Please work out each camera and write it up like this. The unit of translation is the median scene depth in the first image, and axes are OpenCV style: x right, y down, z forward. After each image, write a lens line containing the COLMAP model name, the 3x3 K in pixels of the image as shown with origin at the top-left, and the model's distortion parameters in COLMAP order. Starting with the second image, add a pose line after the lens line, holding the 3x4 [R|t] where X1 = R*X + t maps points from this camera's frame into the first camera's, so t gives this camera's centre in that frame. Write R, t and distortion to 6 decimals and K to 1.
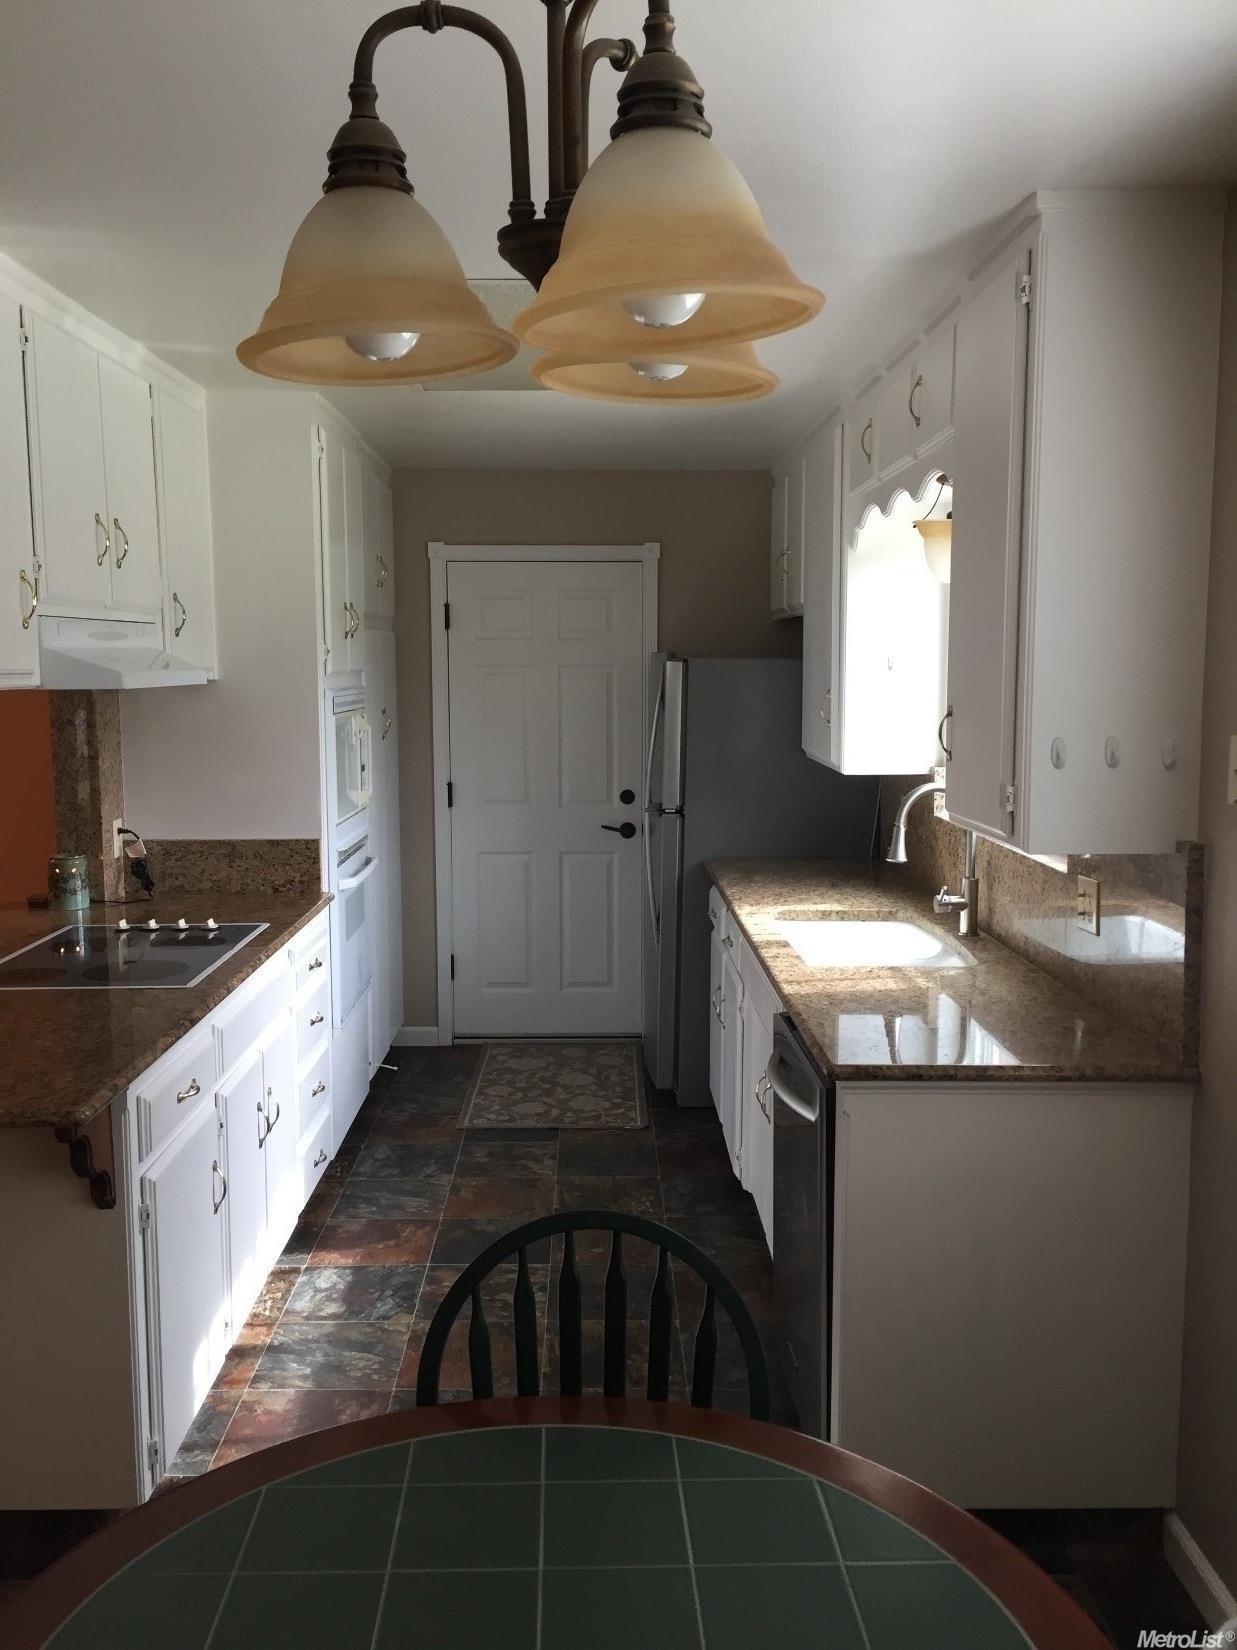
lens RADIAL K [[1406.6, 0, 619.6], [0, 1406.6, 825.5], [0, 0, 1]] dist [0.020072, 0.006589]
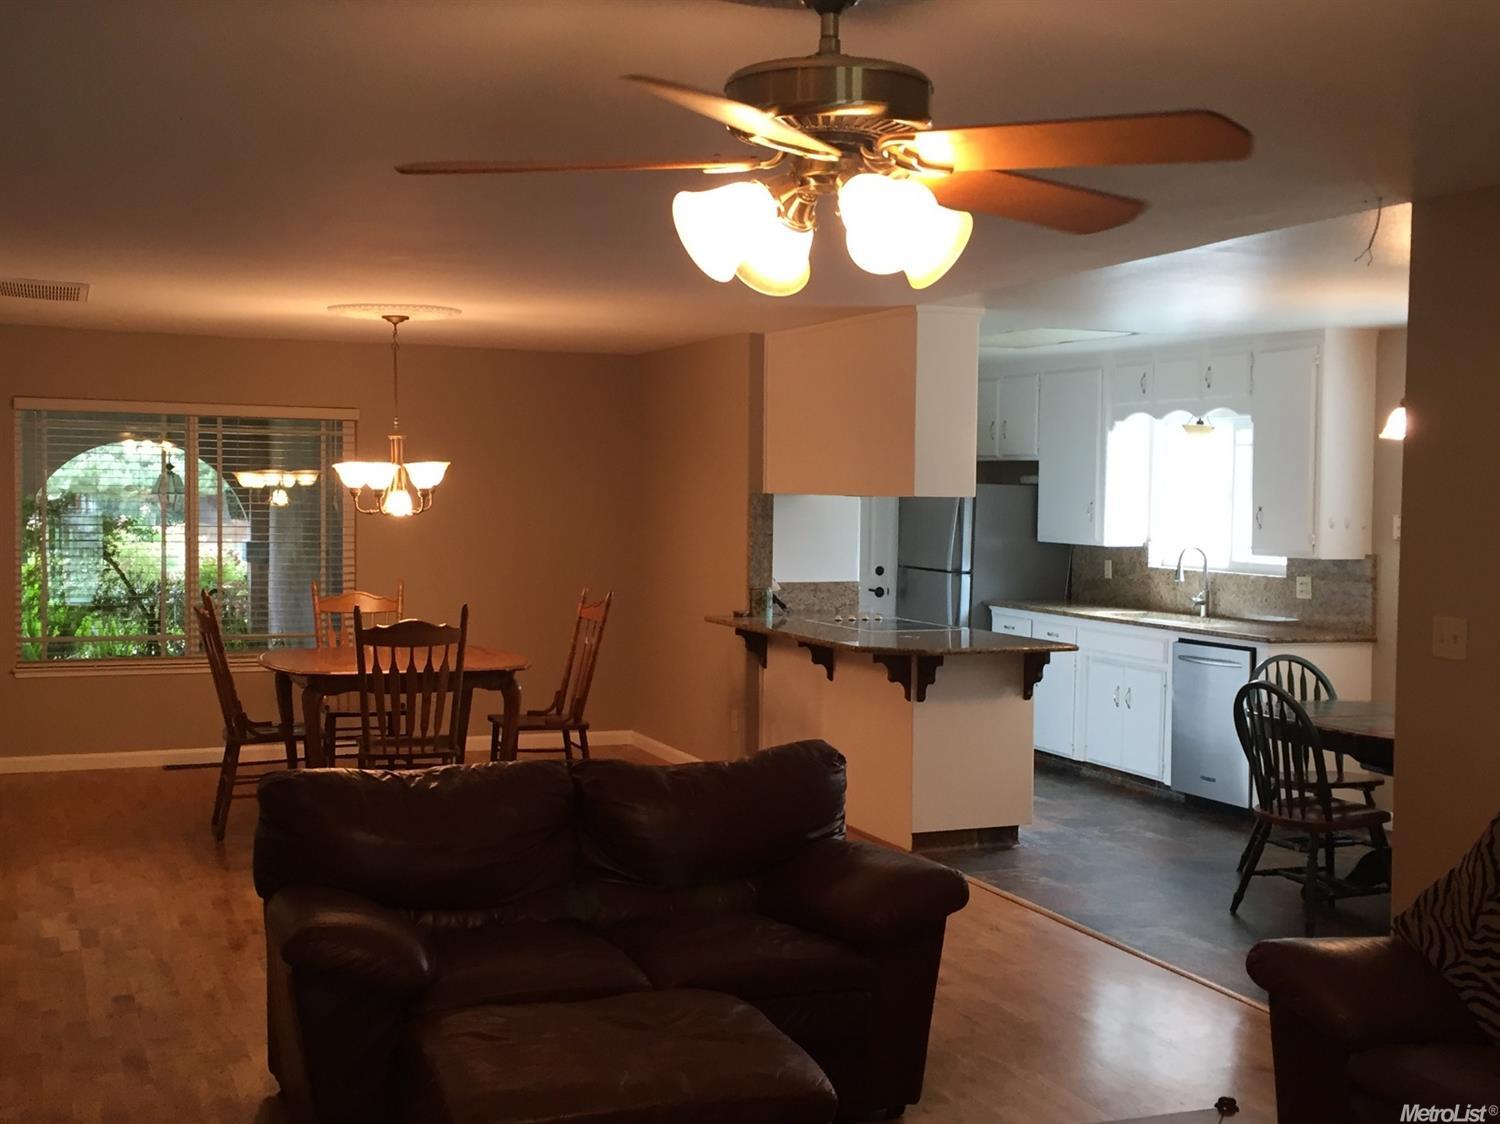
lens RADIAL K [[1682.4, 0, 748.0], [0, 1682.4, 562.2], [0, 0, 1]] dist [0.110001, 0.000000]
pose [[0.929189, -0.001507, 0.369603, -1.961908], [0.027060, 0.997585, -0.063961, 0.205523], [-0.368614, 0.069433, 0.926986, -1.656920]]
